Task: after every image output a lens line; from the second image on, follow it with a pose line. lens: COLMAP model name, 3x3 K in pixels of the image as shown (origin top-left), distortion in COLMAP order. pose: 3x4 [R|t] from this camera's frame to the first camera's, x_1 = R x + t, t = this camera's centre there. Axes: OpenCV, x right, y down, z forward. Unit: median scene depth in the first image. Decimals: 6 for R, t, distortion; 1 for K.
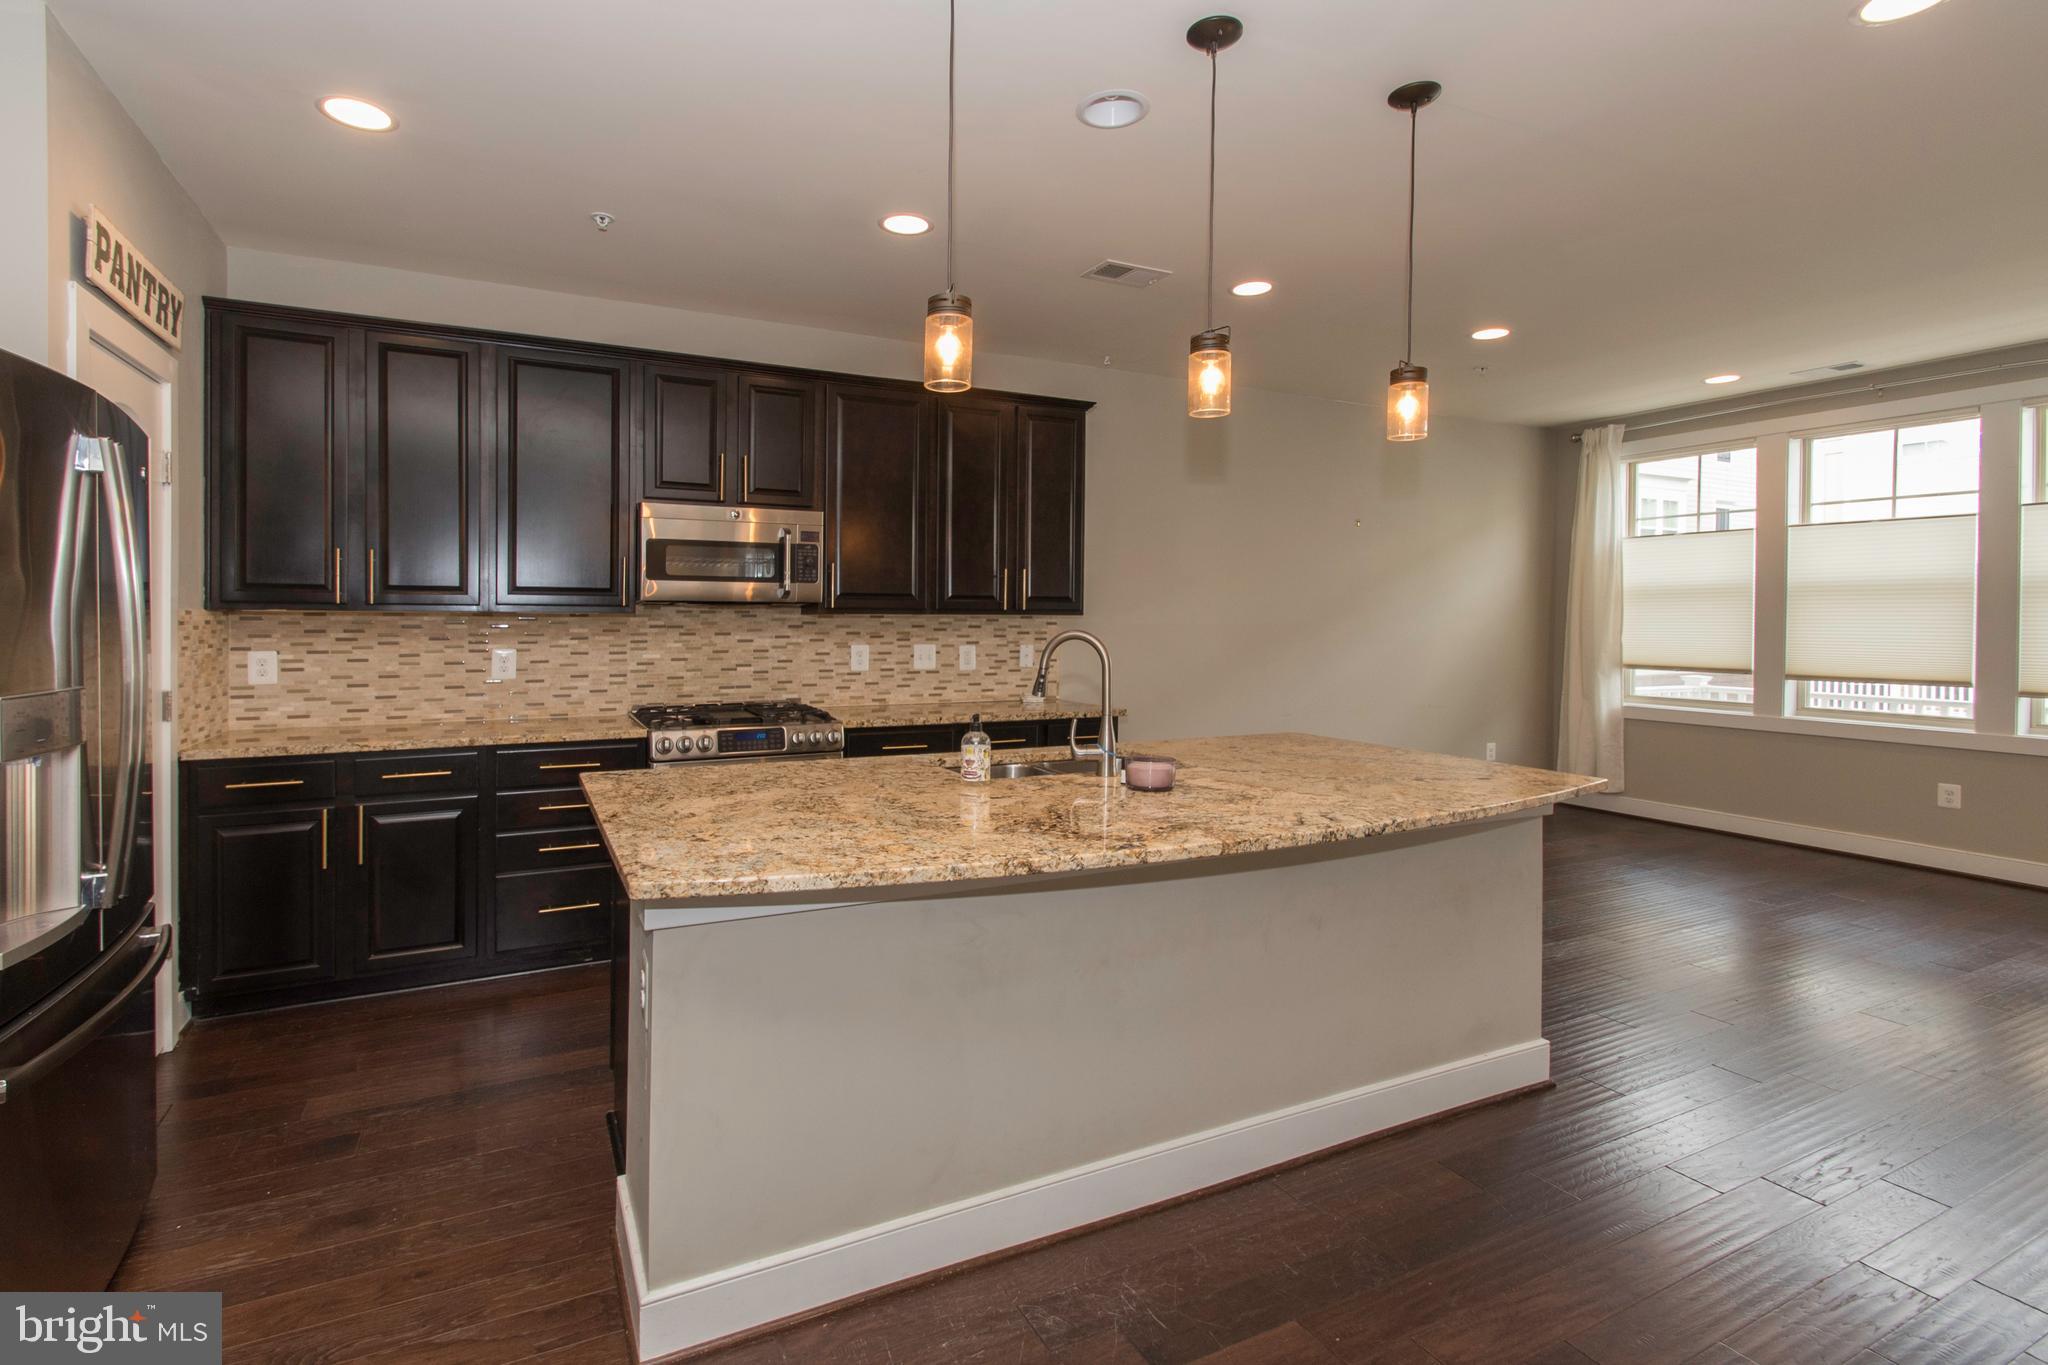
lens RADIAL K [[956.4, 0, 939.8], [0, 956.4, 695.1], [0, 0, 1]] dist [0.000417, -0.003514]
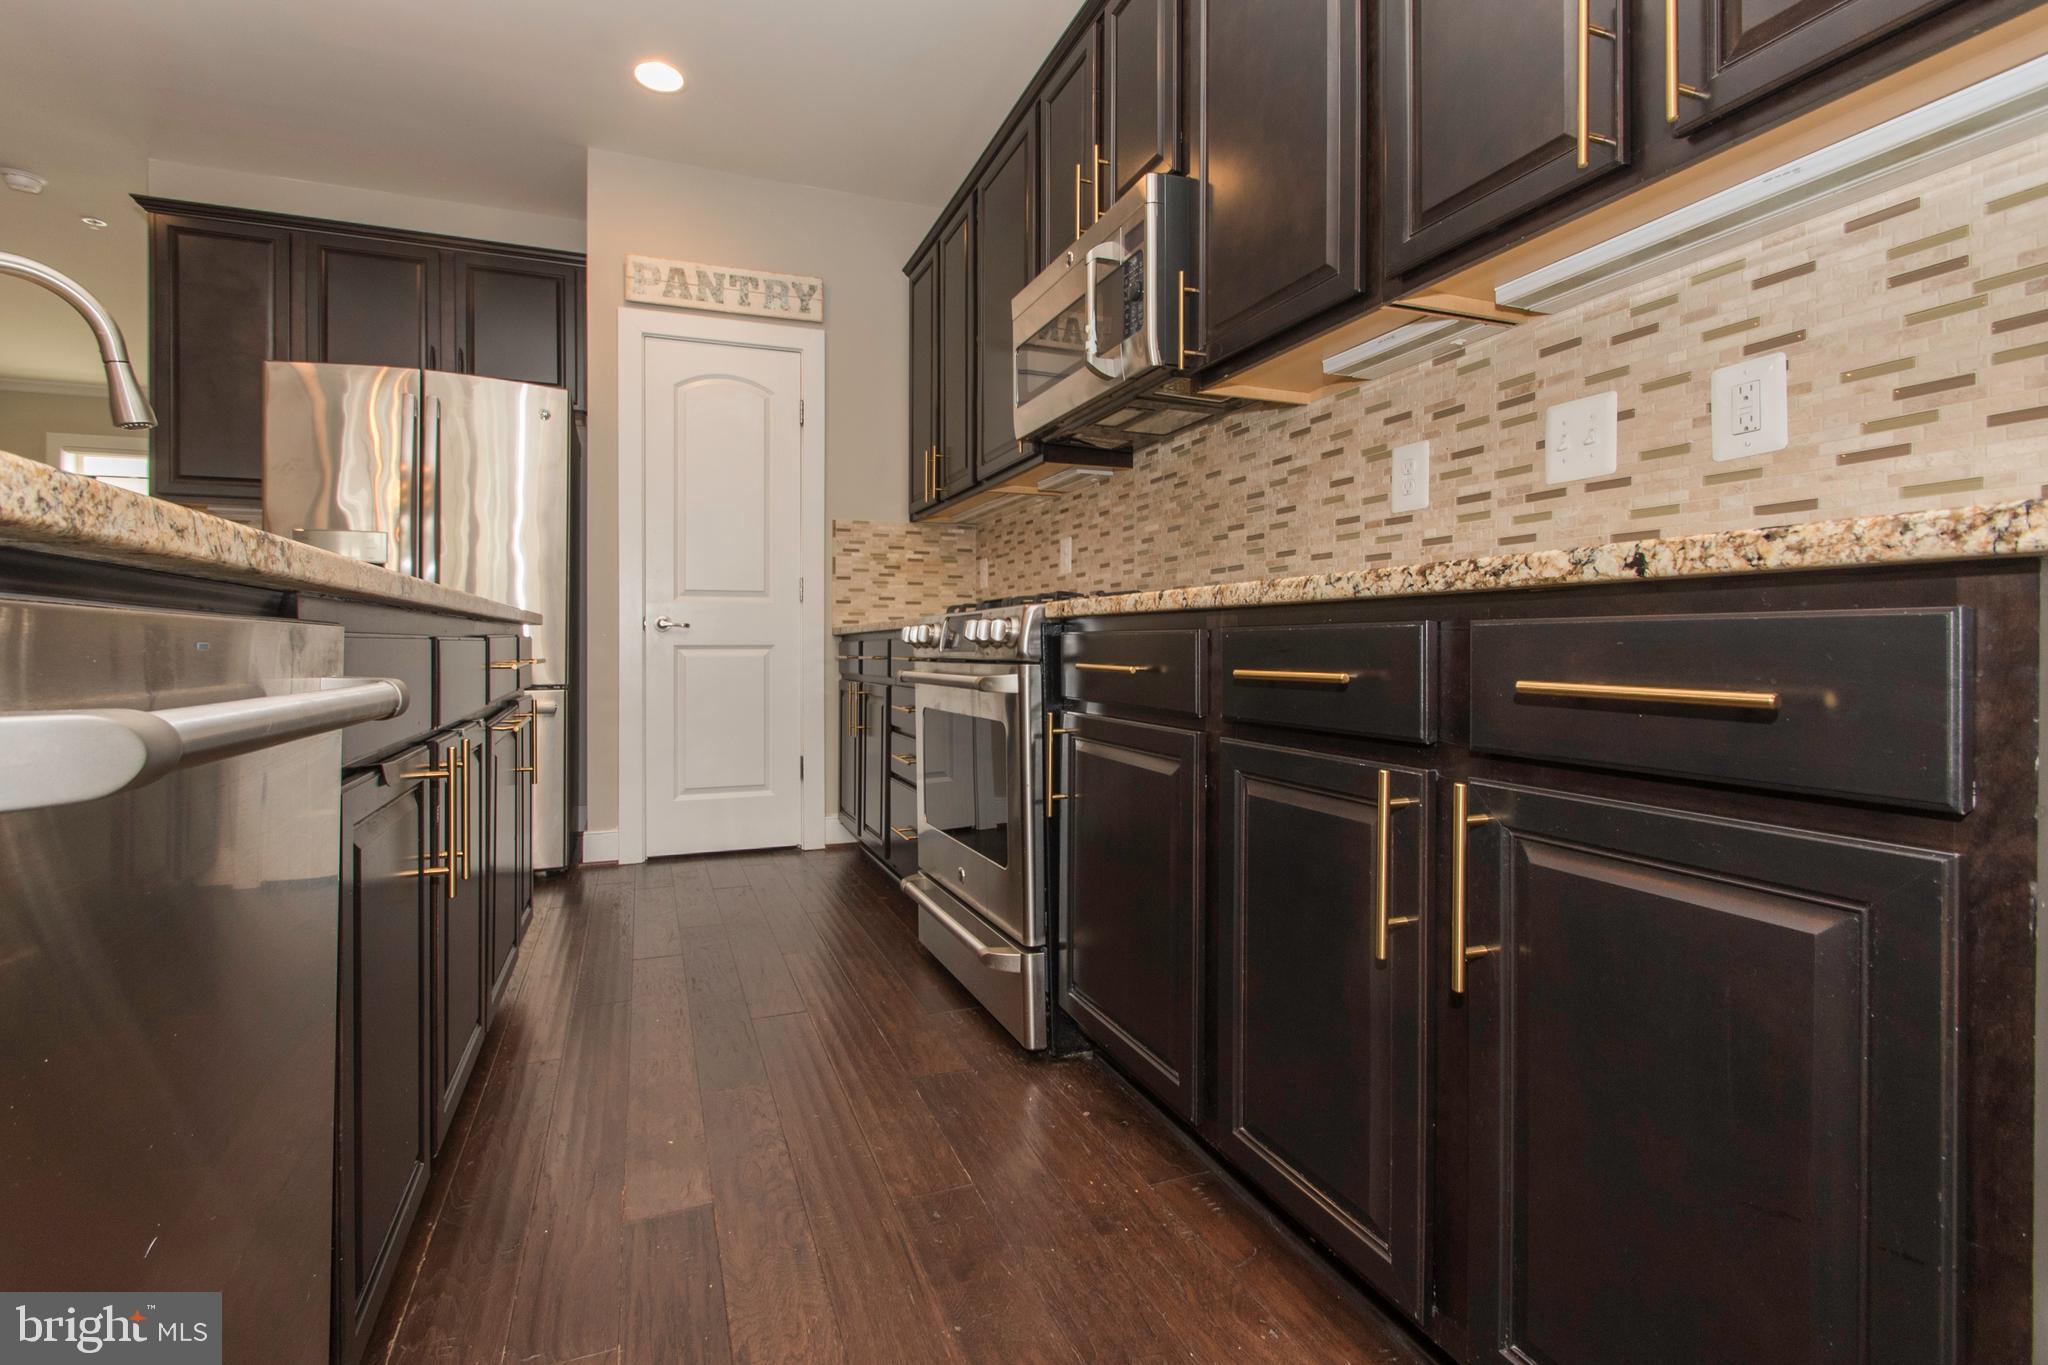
lens RADIAL K [[927.4, 0, 950.5], [0, 927.4, 663.5], [0, 0, 1]] dist [0.004767, -0.003656]
pose [[-0.079939, 0.018925, -0.996620, 0.349241], [-0.080048, 0.996469, 0.025342, 0.047546], [0.993580, 0.081803, -0.078142, 0.951271]]
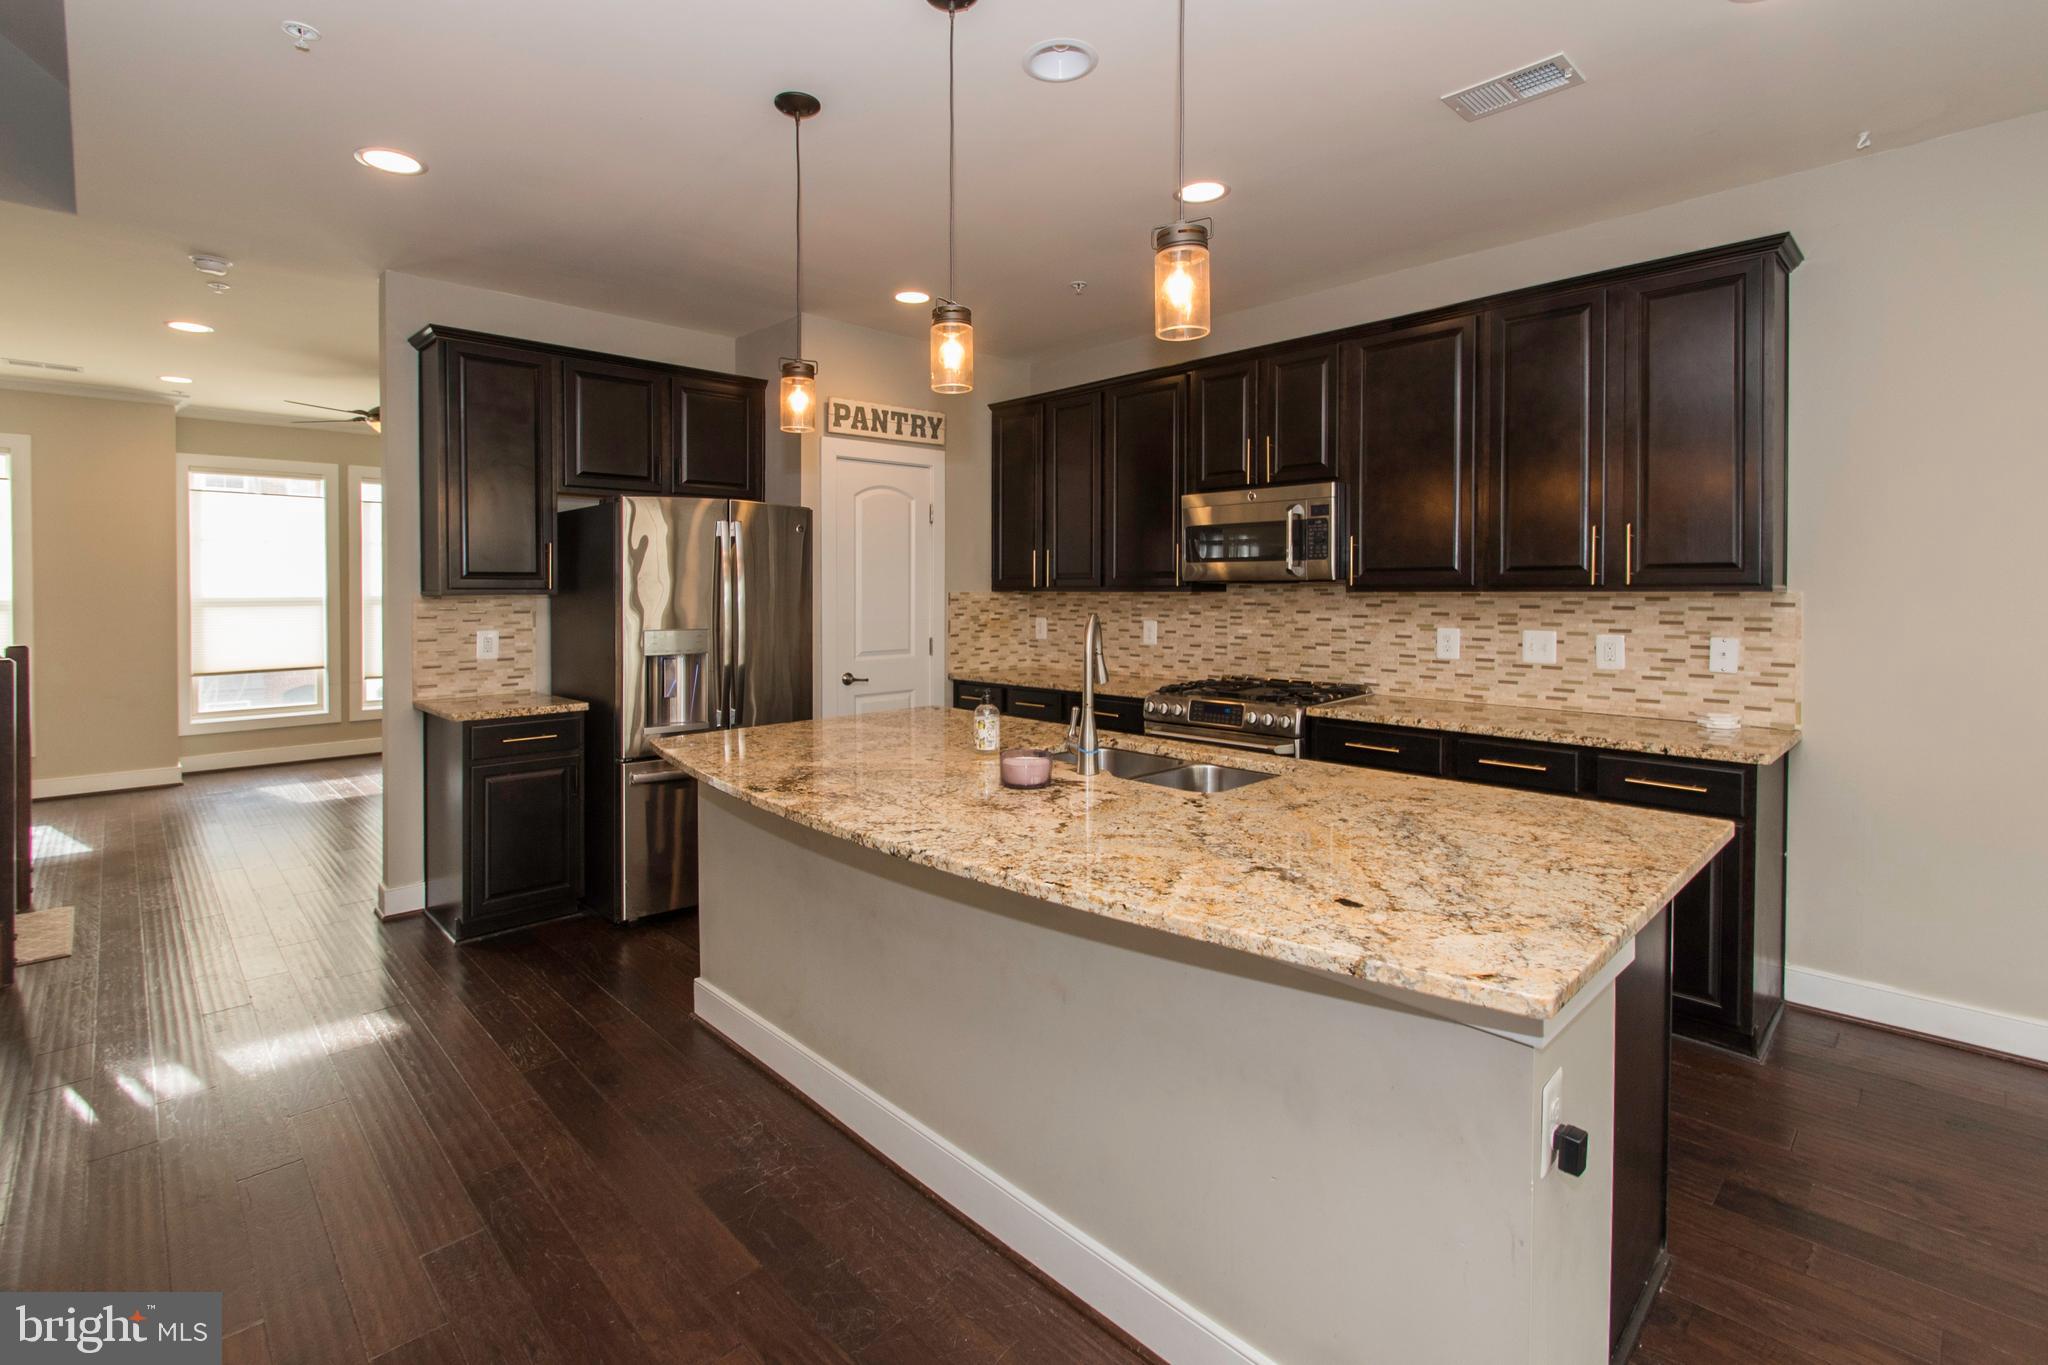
lens RADIAL K [[926.7, 0, 1007.2], [0, 926.7, 611.0], [0, 0, 1]] dist [0.010040, 0.000036]
pose [[0.327879, 0.015570, -0.944592, 0.627559], [-0.074648, 0.997165, -0.009475, -0.034404], [0.941766, 0.073619, 0.328111, 0.408597]]
